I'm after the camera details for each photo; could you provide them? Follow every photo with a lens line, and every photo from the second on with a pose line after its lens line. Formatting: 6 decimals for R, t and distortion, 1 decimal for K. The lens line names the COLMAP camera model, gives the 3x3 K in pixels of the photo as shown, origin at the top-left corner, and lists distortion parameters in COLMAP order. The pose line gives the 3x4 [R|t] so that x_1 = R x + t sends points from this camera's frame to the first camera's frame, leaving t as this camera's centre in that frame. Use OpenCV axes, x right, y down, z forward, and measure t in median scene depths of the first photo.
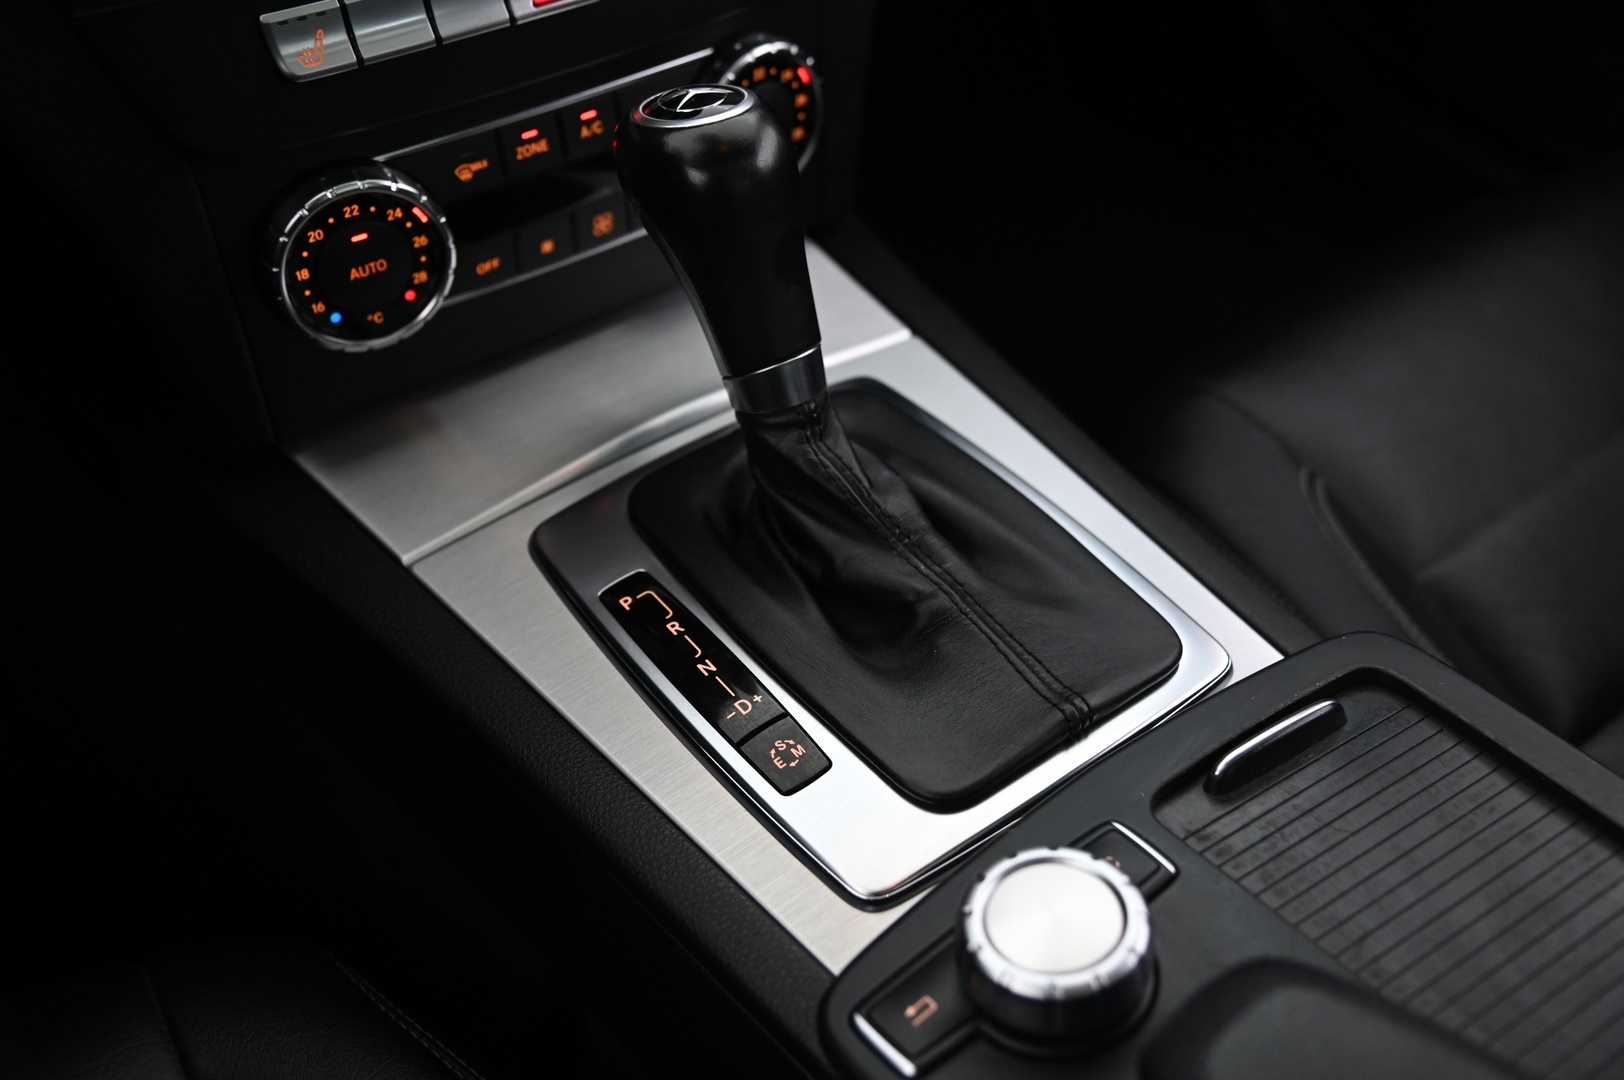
lens RADIAL K [[1582.3, 0, 822.4], [0, 1582.3, 550.3], [0, 0, 1]] dist [0.002433, 0.000000]
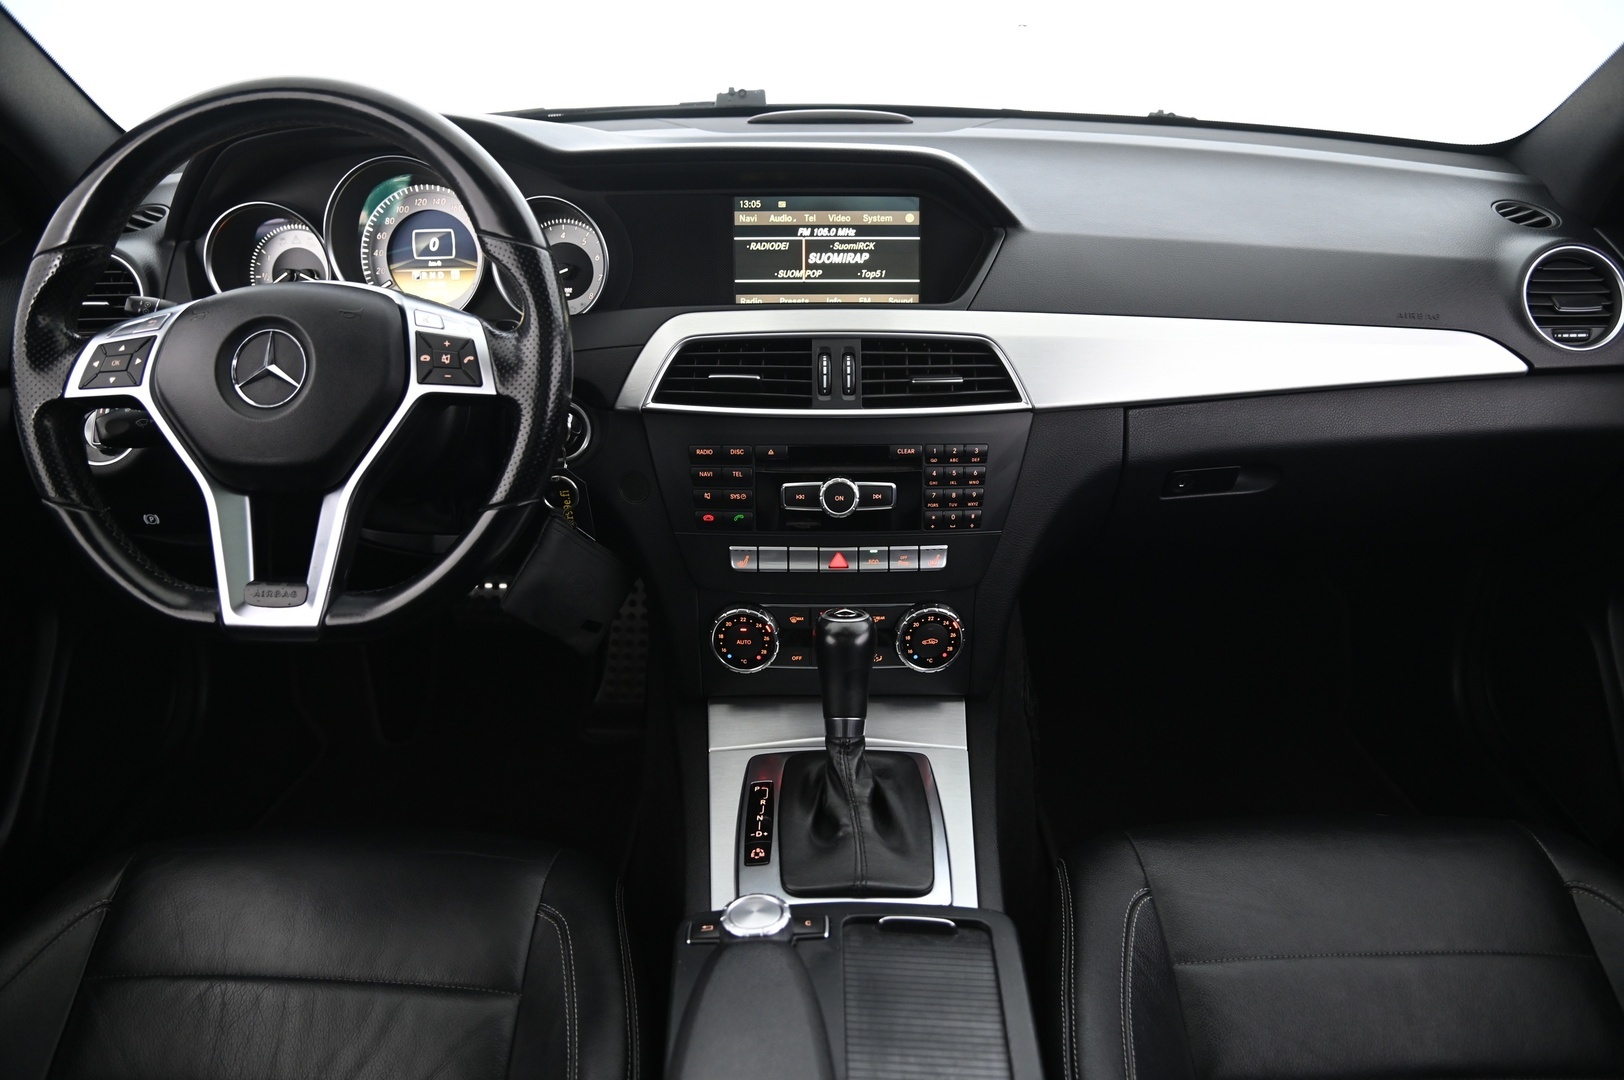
lens RADIAL K [[1115.1, 0, 802.1], [0, 1115.1, 539.6], [0, 0, 1]] dist [-0.113595, 0.054974]
pose [[0.790788, 0.225587, -0.569003, 0.817148], [-0.405560, 0.889373, -0.211038, 0.022872], [0.458448, 0.397651, 0.794795, -0.503631]]
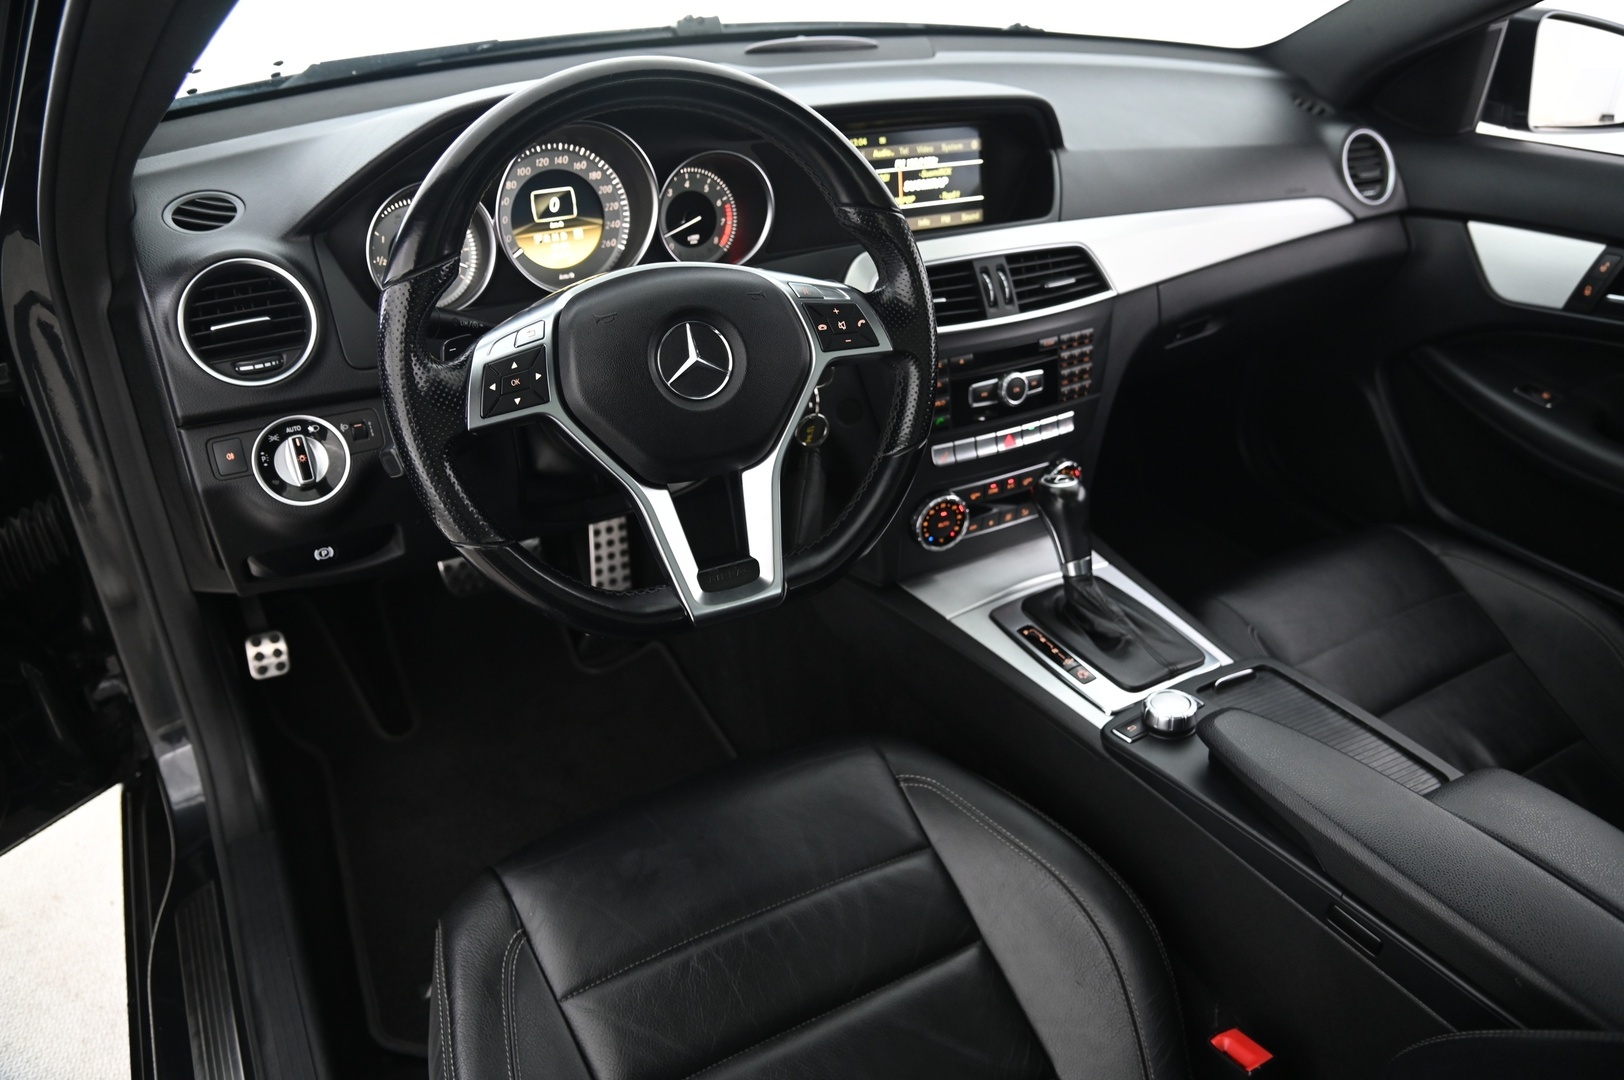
lens RADIAL K [[1115.1, 0, 819.5], [0, 1115.1, 543.5], [0, 0, 1]] dist [-0.113595, 0.054974]
pose [[0.991953, 0.069464, -0.105849, -0.299275], [-0.090471, 0.973763, -0.208806, 0.345405], [0.088568, 0.216702, 0.972212, -1.165349]]
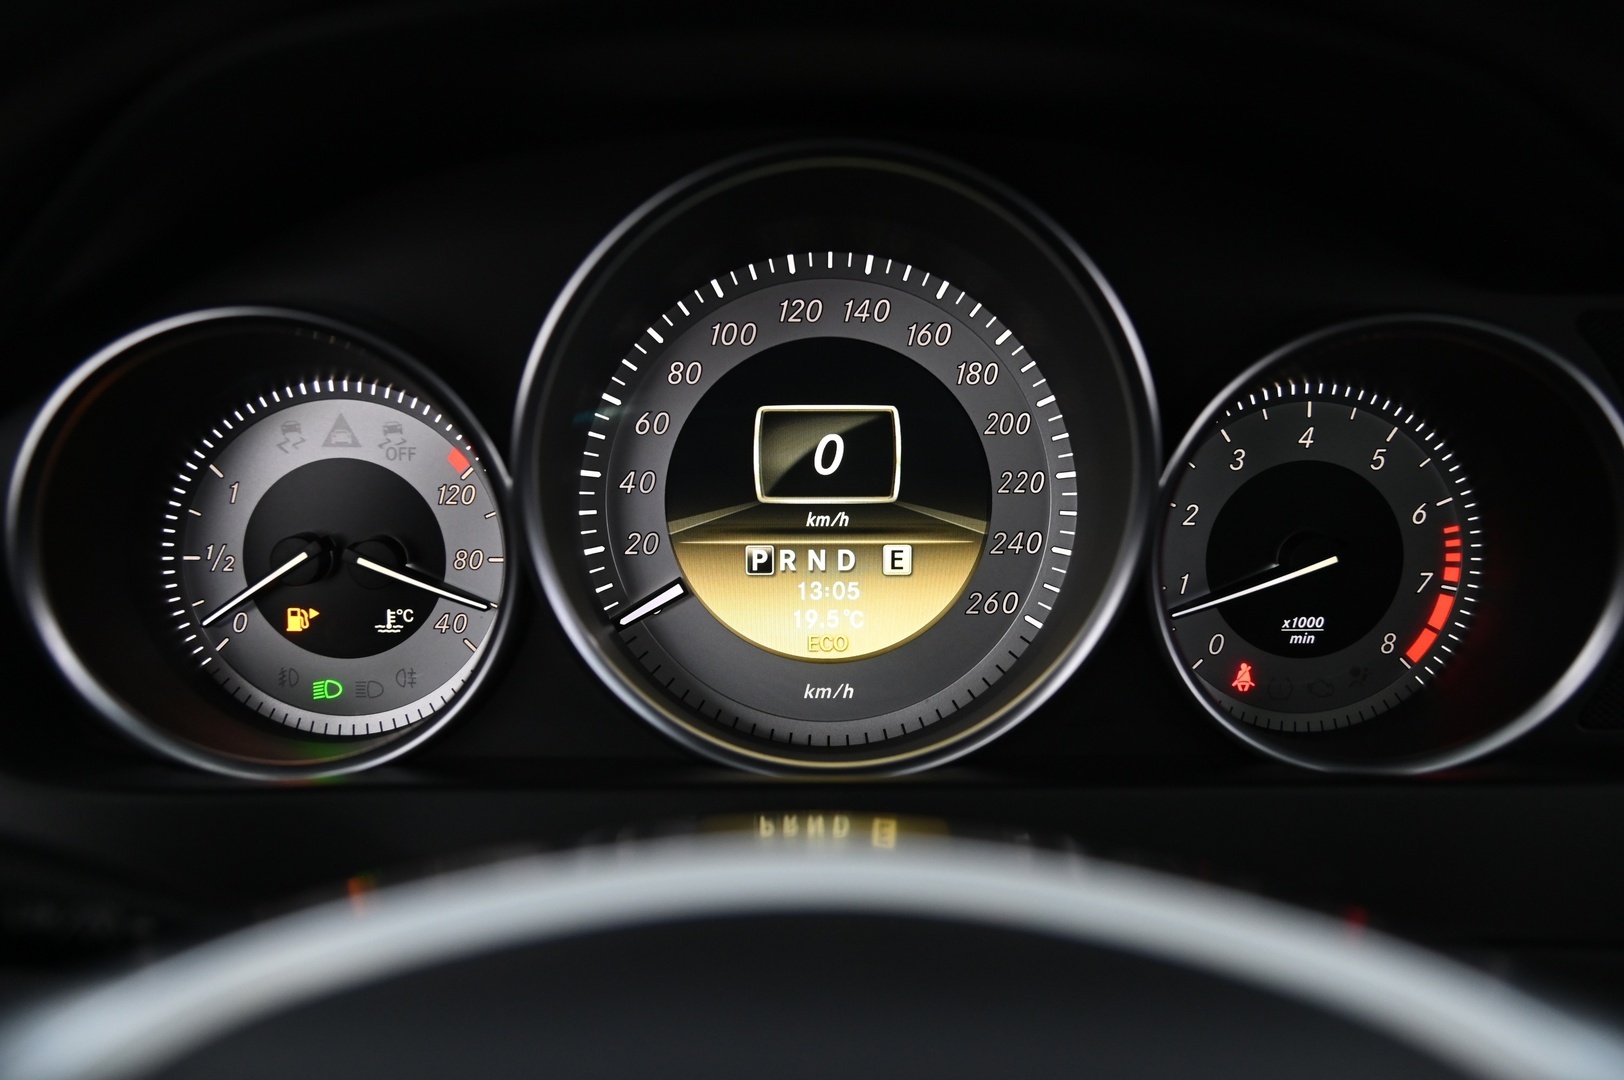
lens RADIAL K [[1582.3, 0, 813.5], [0, 1582.3, 549.6], [0, 0, 1]] dist [0.002433, 0.000000]
pose [[0.808874, 0.158347, -0.566259, -0.541027], [-0.397080, 0.857380, -0.327455, -0.296152], [0.433648, 0.489720, 0.756388, -0.034428]]
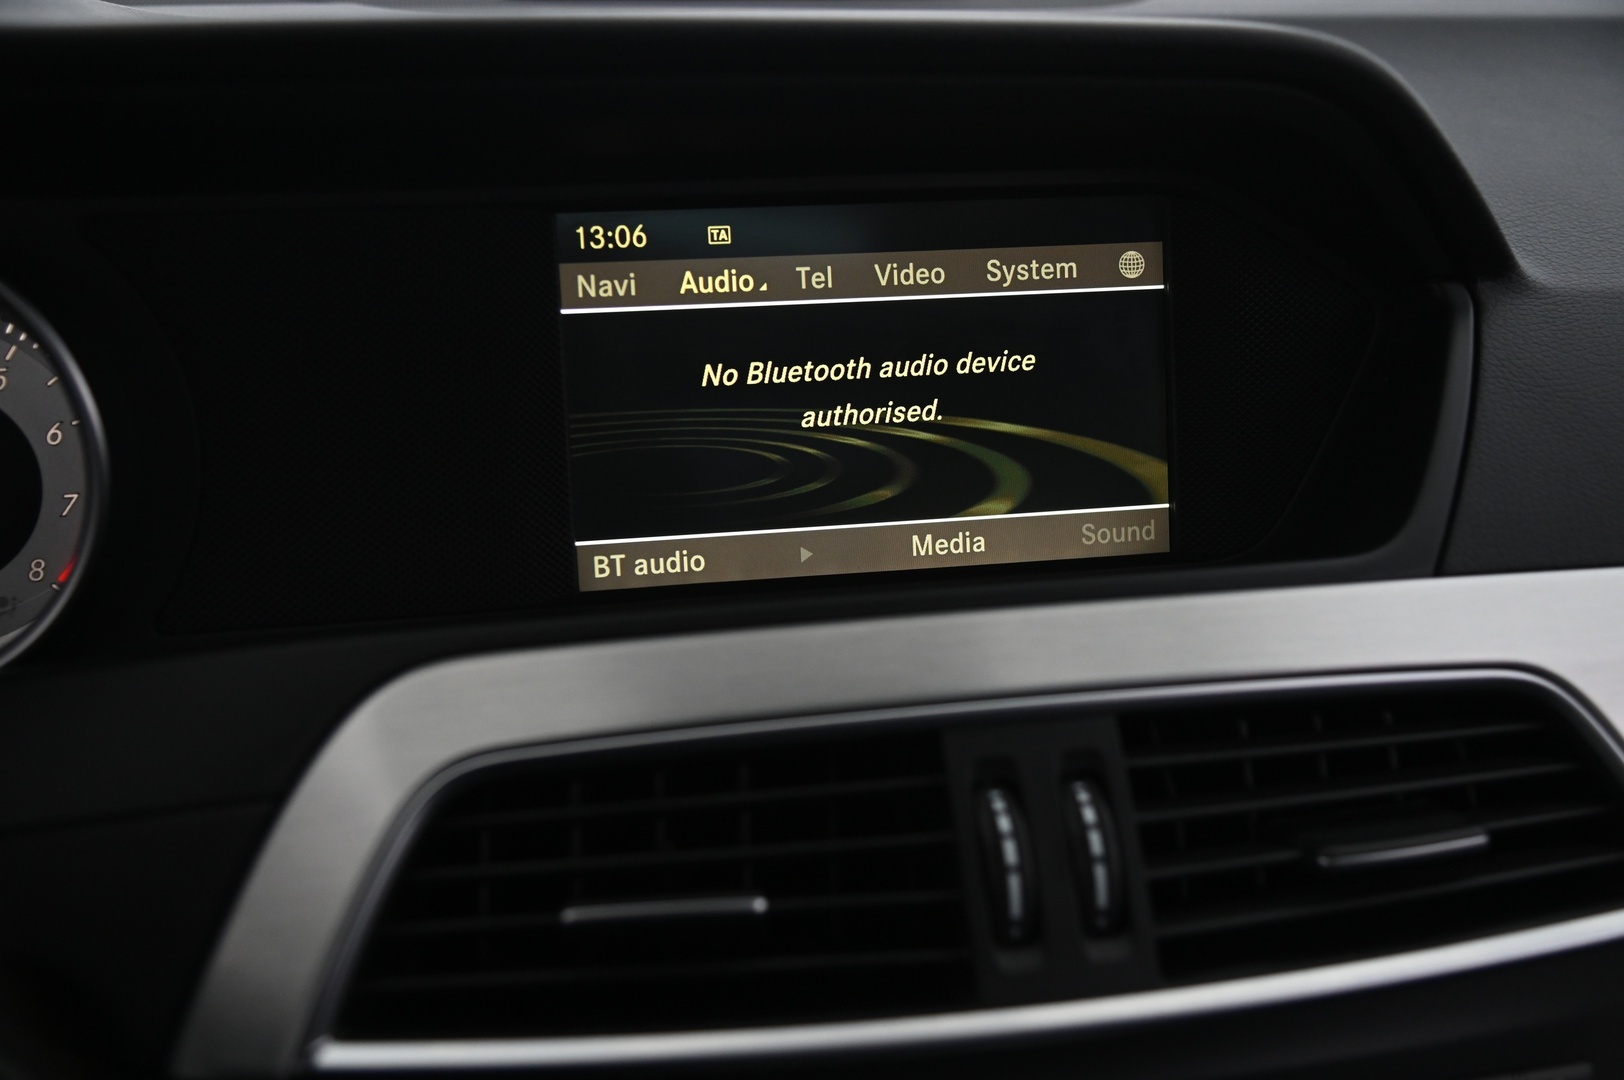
lens RADIAL K [[1911.5, 0, 811.6], [0, 1911.5, 531.0], [0, 0, 1]] dist [0.059626, 0.000000]
pose [[0.900166, 0.091528, -0.425821, 0.023507], [-0.279524, 0.871168, -0.403648, -0.379477], [0.334017, 0.482378, 0.809781, 0.079744]]
